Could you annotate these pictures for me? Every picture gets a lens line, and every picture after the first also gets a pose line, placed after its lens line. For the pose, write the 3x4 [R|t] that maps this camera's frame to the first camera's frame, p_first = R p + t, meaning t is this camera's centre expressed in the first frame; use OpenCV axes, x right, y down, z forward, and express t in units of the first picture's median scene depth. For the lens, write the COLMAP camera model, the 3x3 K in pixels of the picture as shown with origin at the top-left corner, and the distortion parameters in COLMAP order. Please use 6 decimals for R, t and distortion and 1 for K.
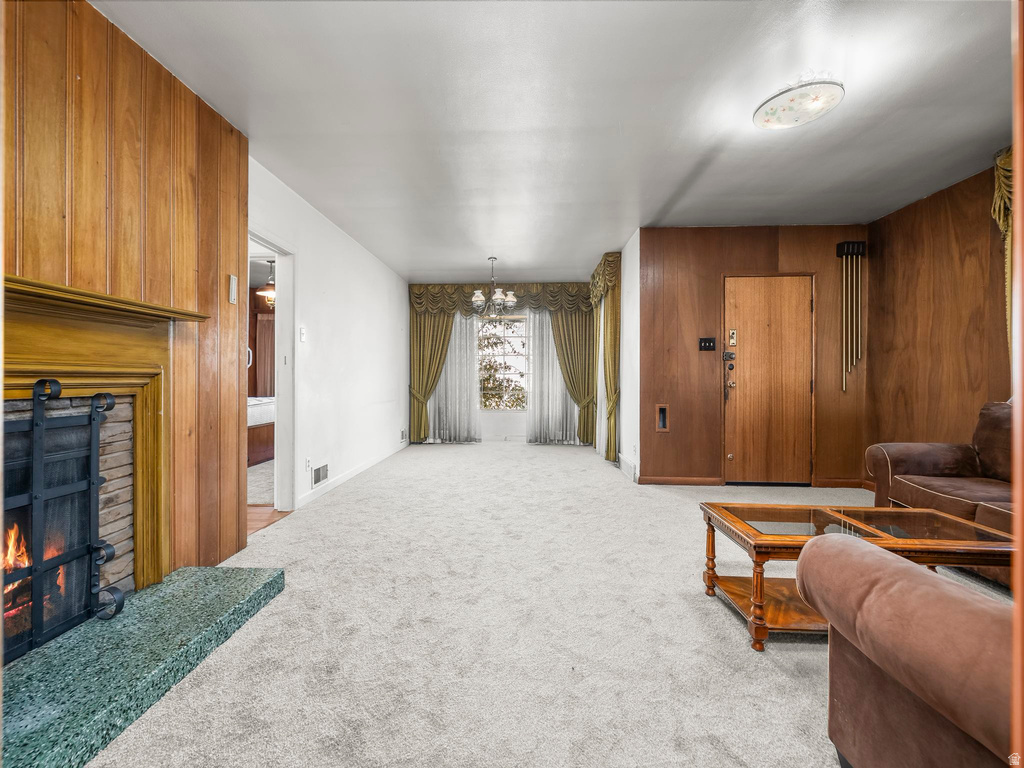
lens RADIAL K [[431.4, 0, 506.3], [0, 431.4, 379.6], [0, 0, 1]] dist [0.000434, 0.000175]
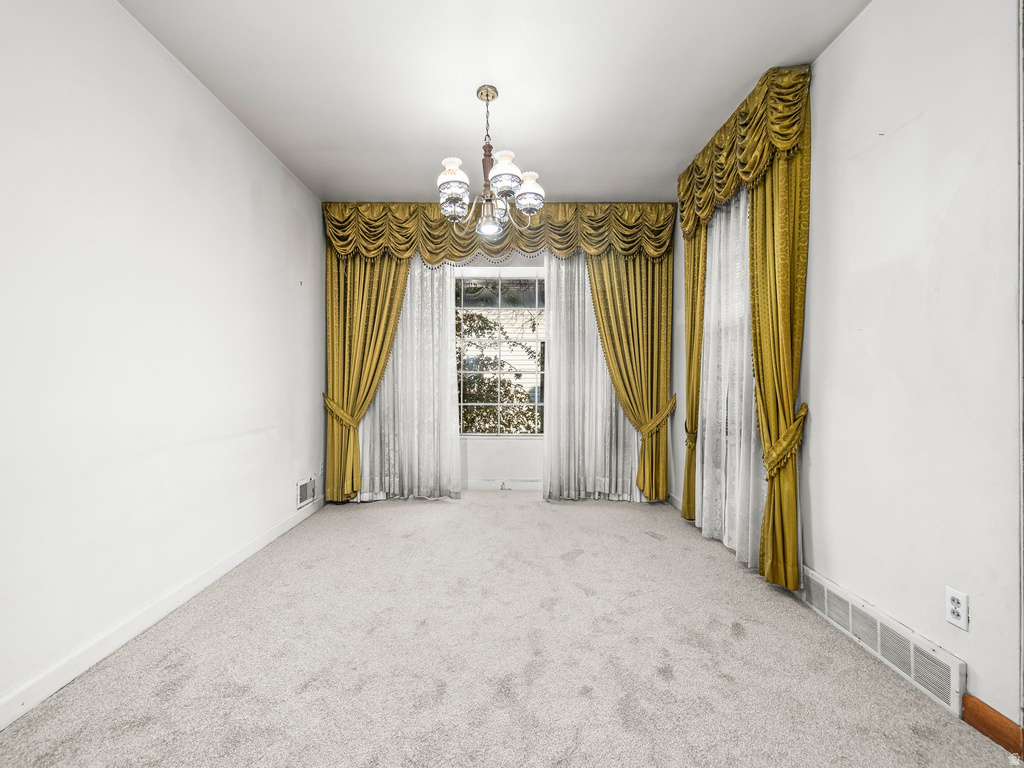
lens RADIAL K [[431.4, 0, 506.3], [0, 431.4, 379.6], [0, 0, 1]] dist [0.000434, 0.000175]
pose [[0.998826, -0.000248, 0.048442, -0.026354], [0.000395, 0.999995, -0.003017, -0.002255], [-0.048441, 0.003033, 0.998821, 0.458508]]
